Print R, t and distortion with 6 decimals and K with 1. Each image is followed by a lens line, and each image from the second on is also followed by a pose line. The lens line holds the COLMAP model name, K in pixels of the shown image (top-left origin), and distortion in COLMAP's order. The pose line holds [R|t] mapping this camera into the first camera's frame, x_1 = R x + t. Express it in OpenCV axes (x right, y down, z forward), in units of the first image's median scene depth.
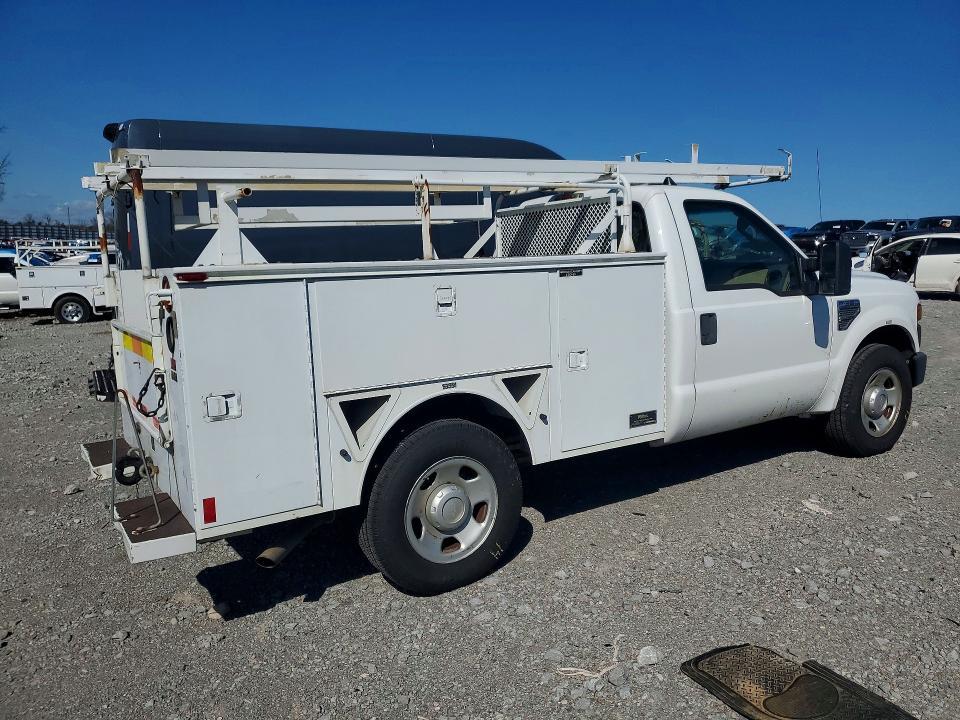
lens RADIAL K [[754.5, 0, 485.1], [0, 754.5, 366.4], [0, 0, 1]] dist [-0.005277, 0.058520]
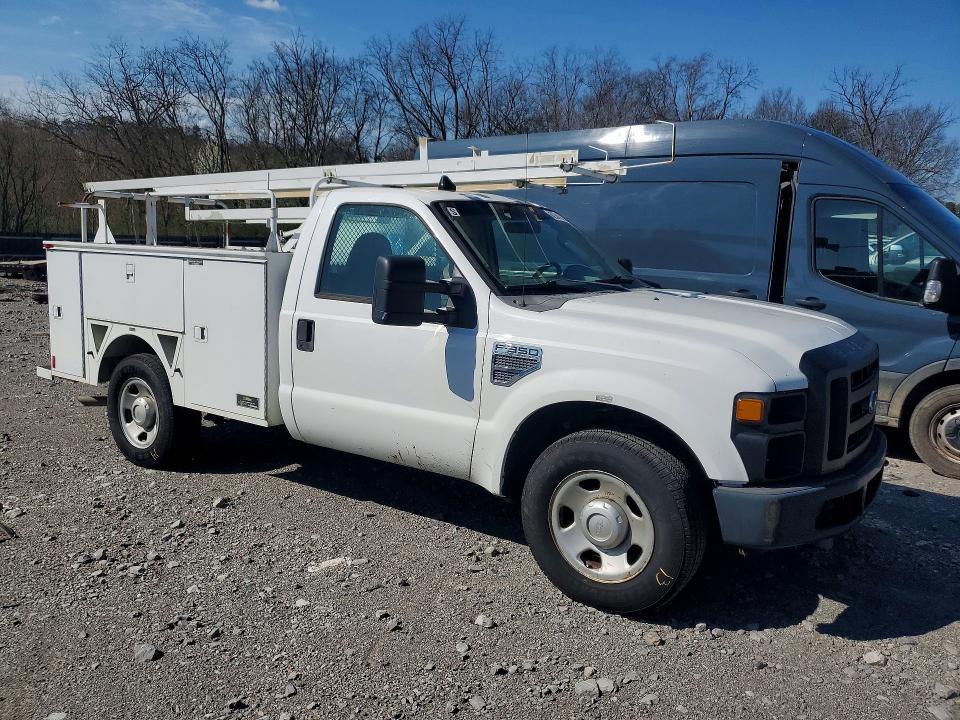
lens RADIAL K [[748.9, 0, 480.0], [0, 748.9, 360.0], [0, 0, 1]] dist [0.129966, -0.316546]
pose [[0.395197, 0.183685, -0.900044, 1.285020], [-0.181510, 0.976100, 0.119508, -0.178027], [0.900485, 0.116138, 0.419093, 0.805837]]
